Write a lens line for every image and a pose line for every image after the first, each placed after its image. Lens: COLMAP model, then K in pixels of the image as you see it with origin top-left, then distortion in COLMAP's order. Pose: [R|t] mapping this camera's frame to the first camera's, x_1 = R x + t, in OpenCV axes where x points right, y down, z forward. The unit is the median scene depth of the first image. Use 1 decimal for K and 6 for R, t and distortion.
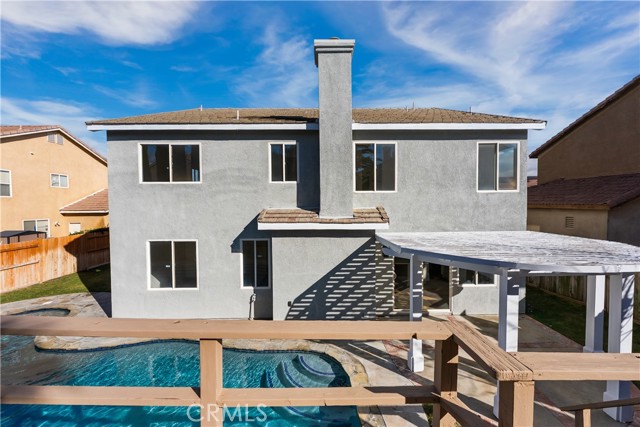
lens RADIAL K [[257.6, 0, 321.5], [0, 257.6, 213.8], [0, 0, 1]] dist [-0.000944, -0.000748]
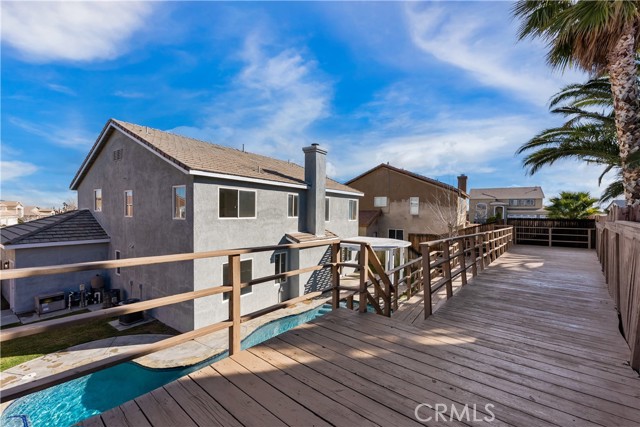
lens RADIAL K [[257.6, 0, 323.4], [0, 257.6, 217.9], [0, 0, 1]] dist [-0.000944, -0.000748]
pose [[0.571564, -0.006124, 0.820535, -1.437351], [0.009735, 0.999952, 0.000682, -0.117849], [-0.820500, 0.007598, 0.571596, -0.136081]]
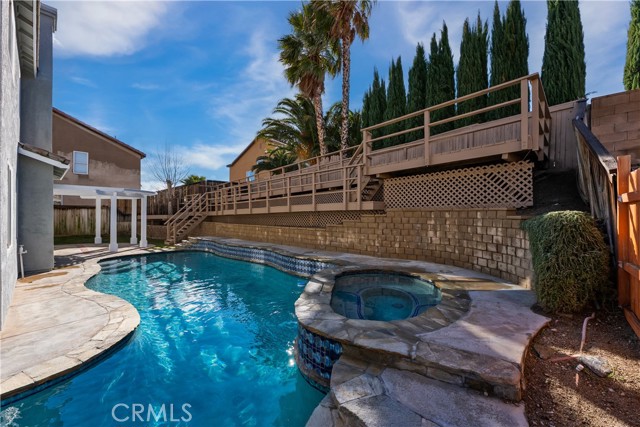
lens RADIAL K [[257.6, 0, 324.4], [0, 257.6, 212.8], [0, 0, 1]] dist [-0.000944, -0.000748]
pose [[-0.734877, 0.008031, 0.678152, -1.519825], [0.026265, 0.999517, 0.016625, 0.220073], [-0.677691, 0.030029, -0.734733, 0.951087]]
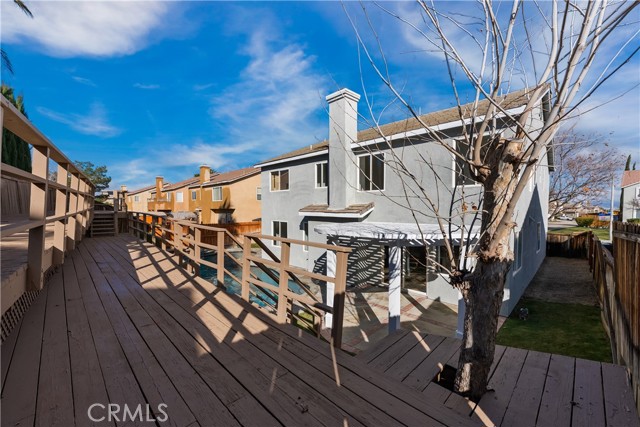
lens RADIAL K [[257.6, 0, 319.0], [0, 257.6, 217.9], [0, 0, 1]] dist [-0.000944, -0.000748]
pose [[0.696671, 0.033022, -0.716630, 0.995752], [-0.025465, 0.999449, 0.021299, 0.032338], [0.716938, 0.003410, 0.697128, -0.120487]]
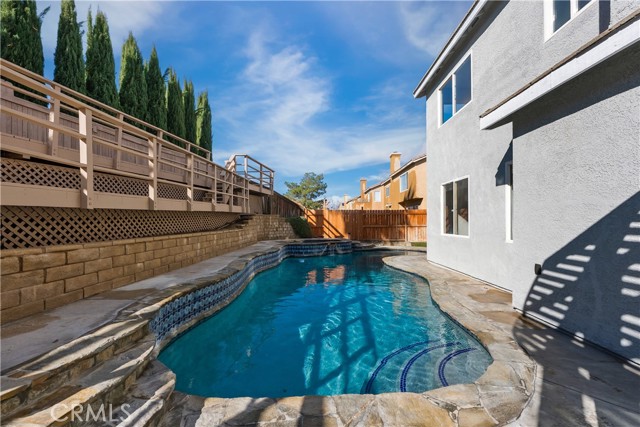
lens RADIAL K [[257.6, 0, 320.5], [0, 257.6, 225.1], [0, 0, 1]] dist [-0.000944, -0.000748]
pose [[-0.040095, 0.021788, -0.998958, 0.345561], [-0.024529, 0.999439, 0.022783, 0.251357], [0.998895, 0.025417, -0.039538, 0.577384]]
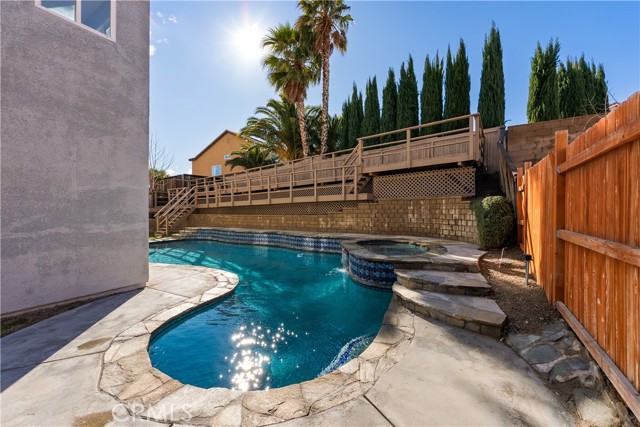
lens RADIAL K [[257.6, 0, 325.1], [0, 257.6, 214.0], [0, 0, 1]] dist [-0.000944, -0.000748]
pose [[-0.846835, 0.001844, 0.531852, -1.505406], [0.026944, 0.998859, 0.039438, 0.243540], [-0.531172, 0.047728, -0.845919, 1.302373]]
